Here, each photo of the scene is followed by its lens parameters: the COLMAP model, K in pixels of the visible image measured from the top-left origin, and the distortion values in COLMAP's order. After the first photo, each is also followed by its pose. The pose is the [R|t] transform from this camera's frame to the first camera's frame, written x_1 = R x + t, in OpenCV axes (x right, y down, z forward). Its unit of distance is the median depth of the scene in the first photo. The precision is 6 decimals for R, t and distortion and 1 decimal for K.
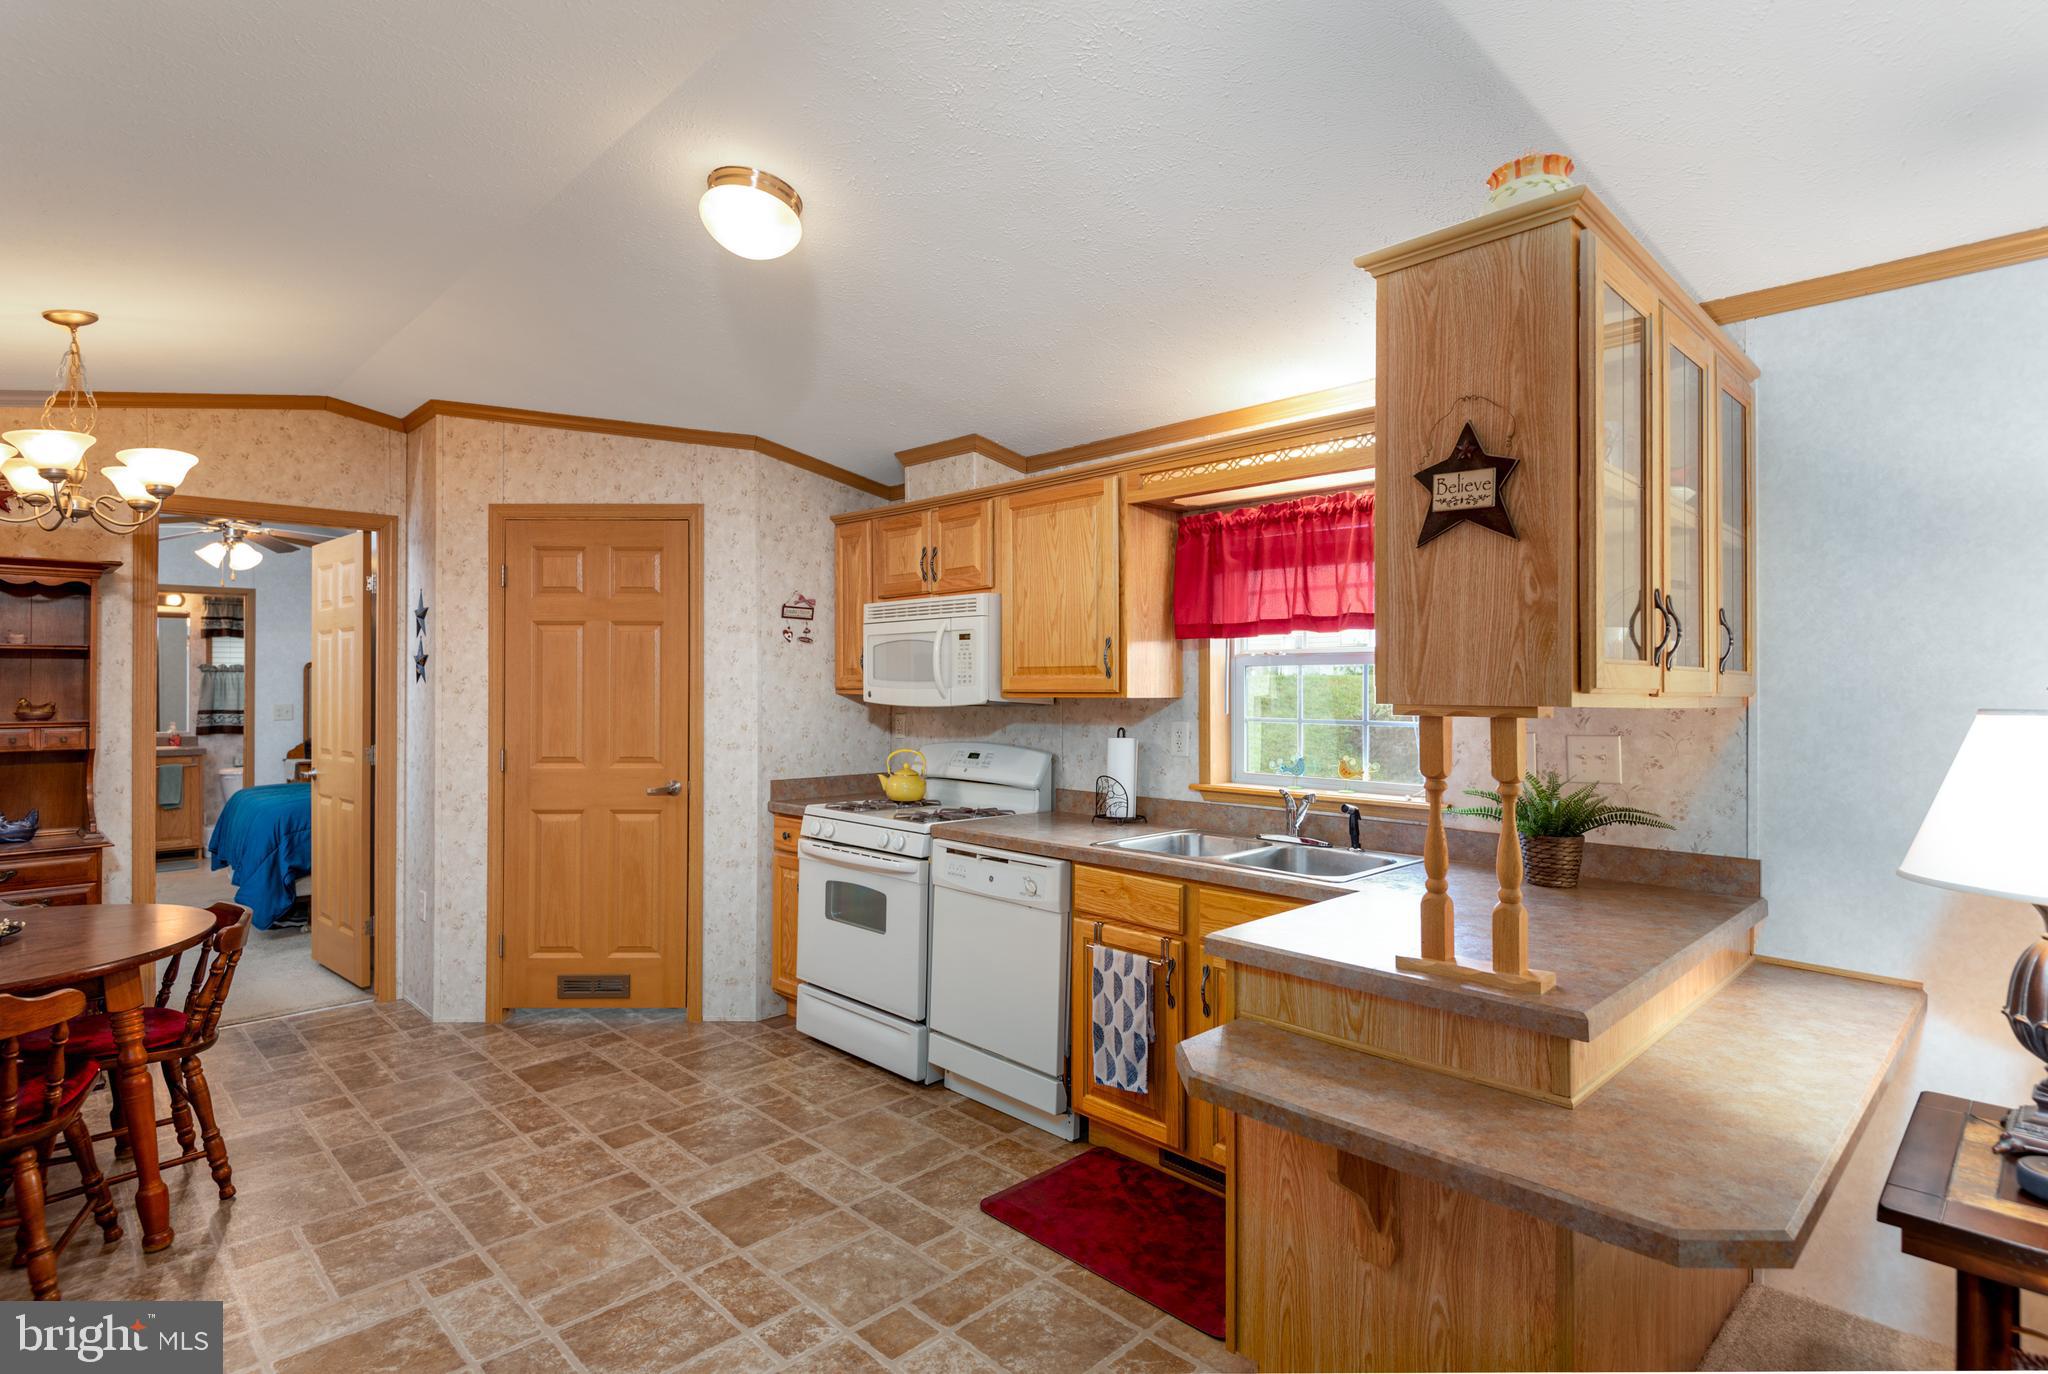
lens RADIAL K [[1028.0, 0, 1023.1], [0, 1028.0, 677.5], [0, 0, 1]] dist [0.021264, -0.000349]
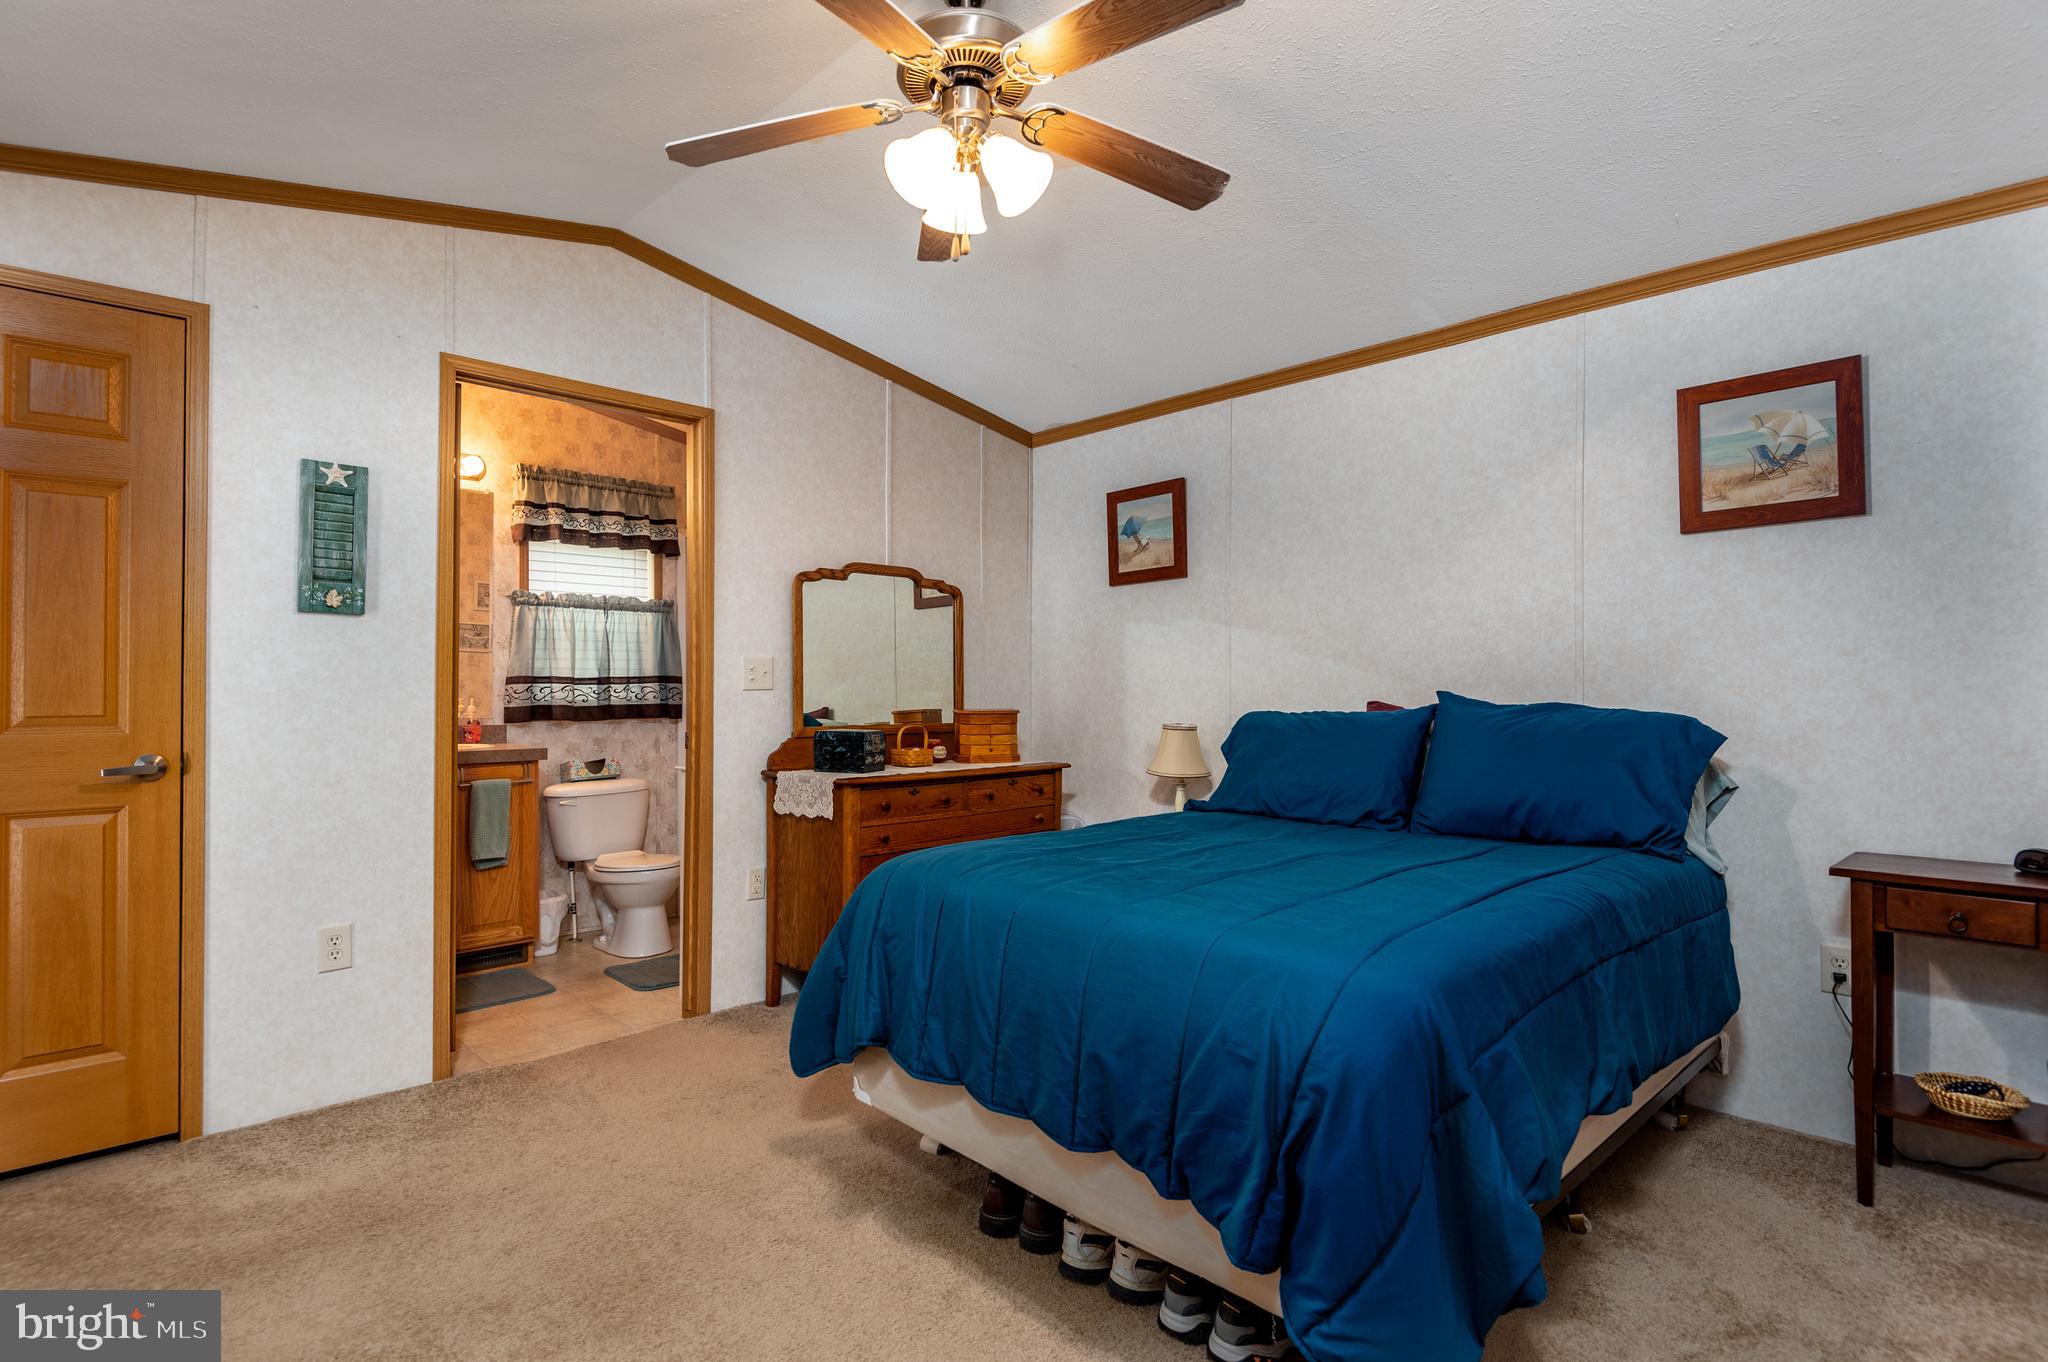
lens RADIAL K [[1023.0, 0, 1015.8], [0, 1023.0, 686.3], [0, 0, 1]] dist [0.024306, -0.021161]
pose [[0.999913, 0.002709, -0.012876, -0.526549], [-0.002610, 0.999967, 0.007687, 0.031817], [0.012896, -0.007653, 0.999888, 0.479920]]
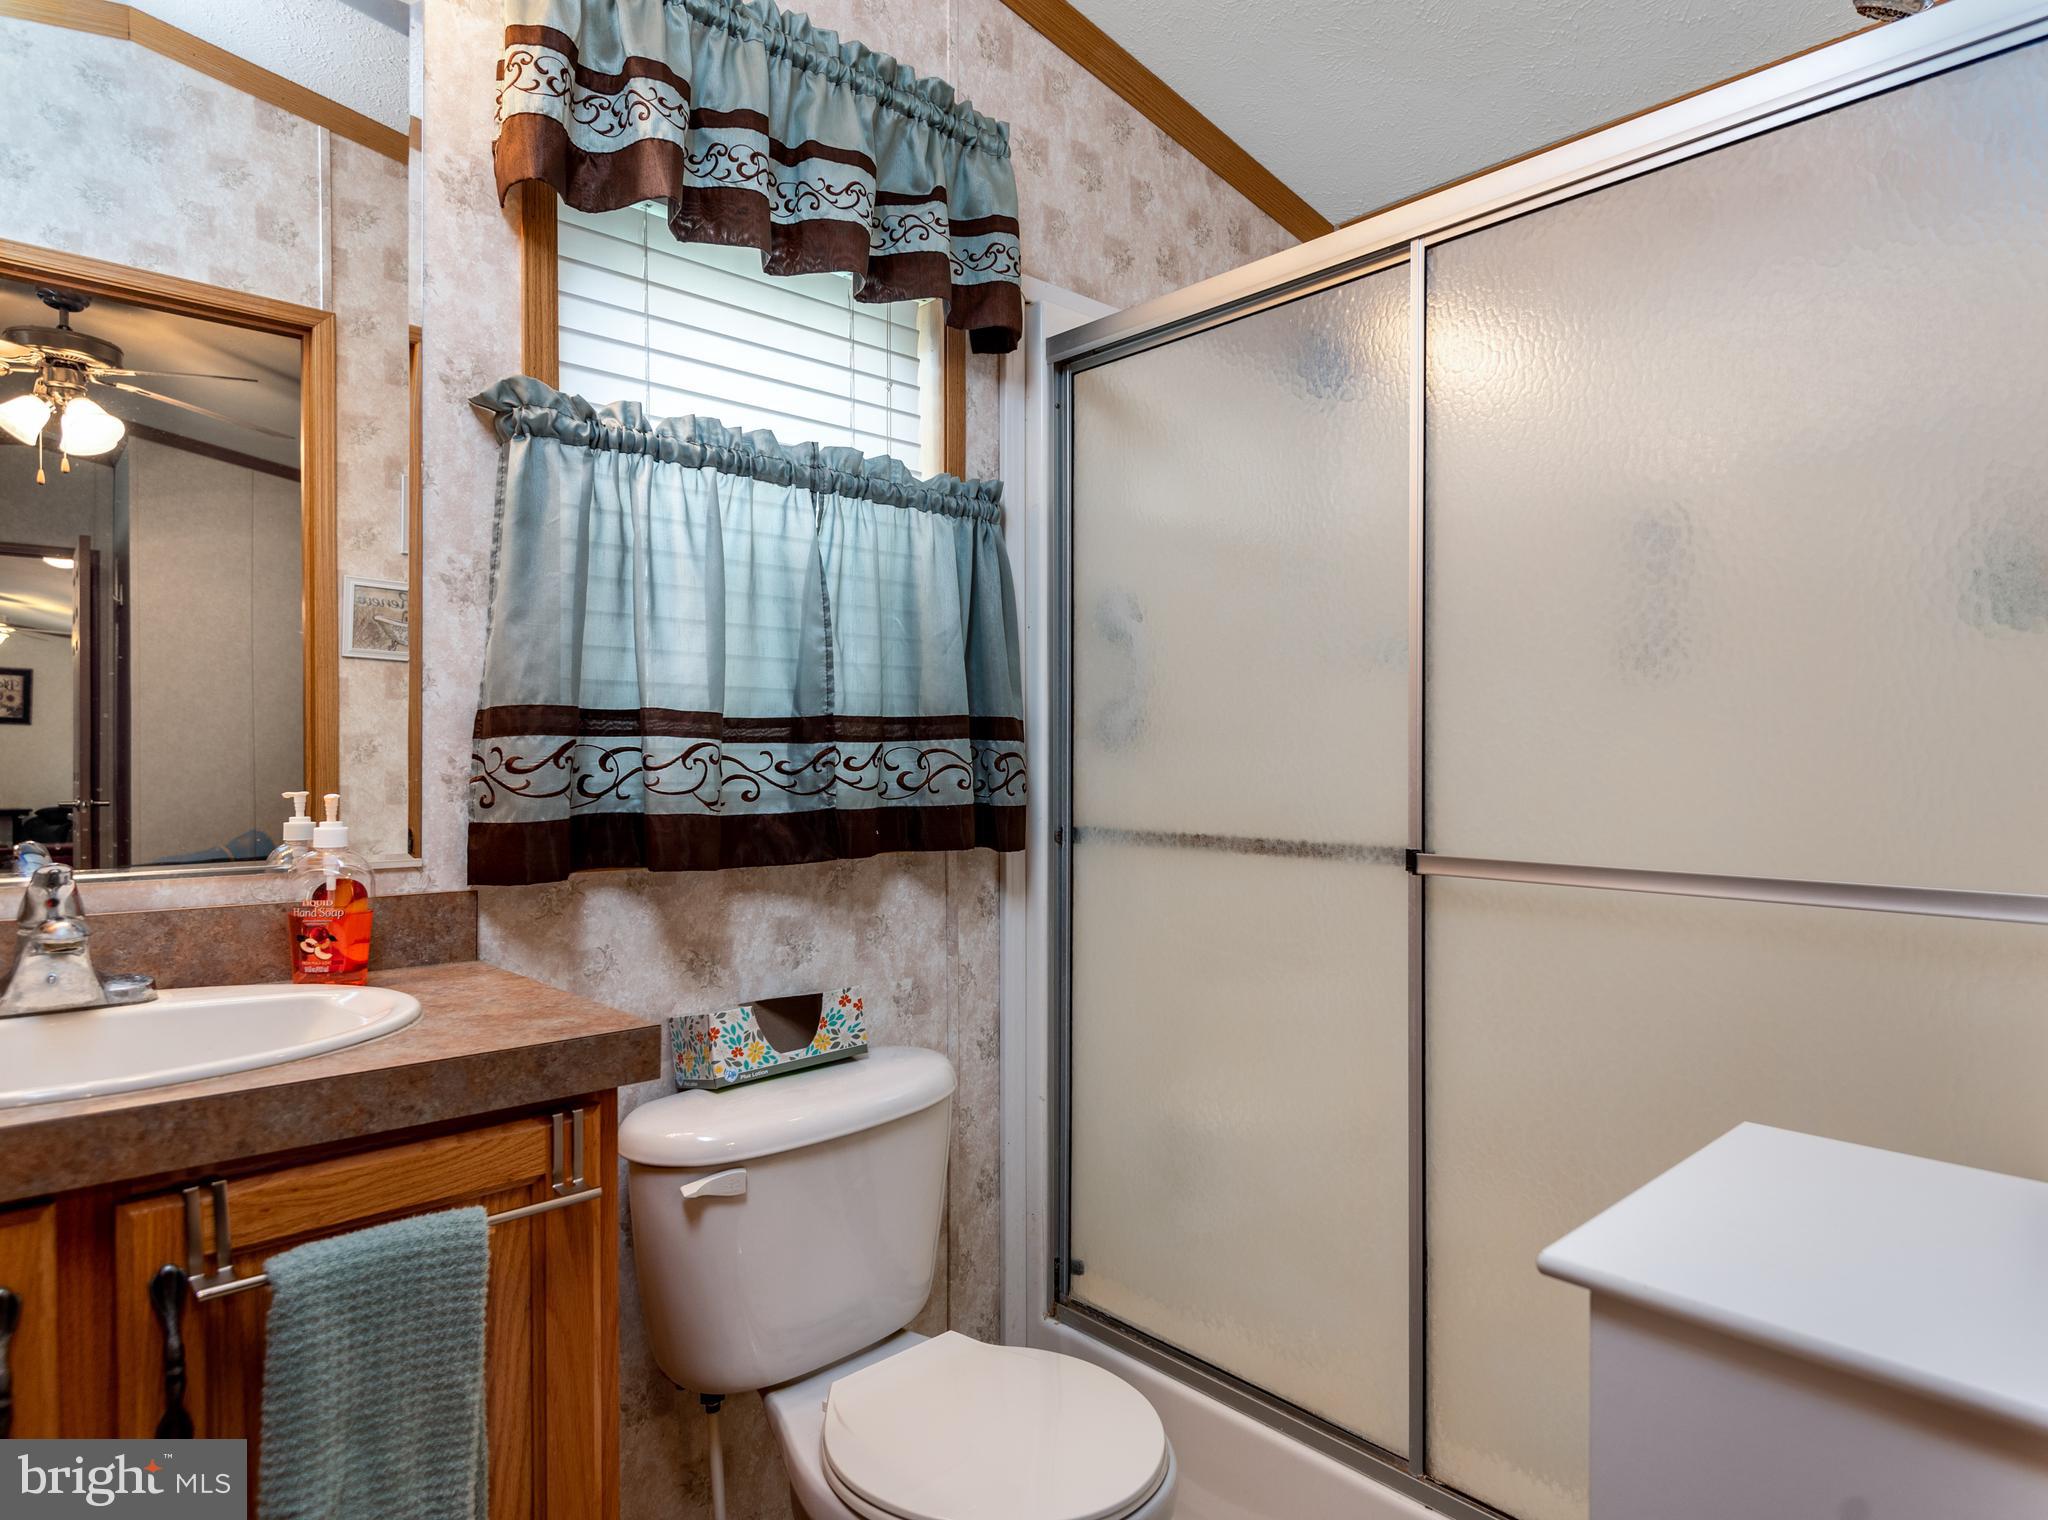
lens RADIAL K [[1163.2, 0, 1091.6], [0, 1163.2, 776.6], [0, 0, 1]] dist [0.004603, 0.000447]
pose [[0.999934, 0.001914, -0.011354, -0.707399], [-0.001709, 0.999836, 0.018034, 0.037777], [0.011387, -0.018013, 0.999773, 0.841969]]
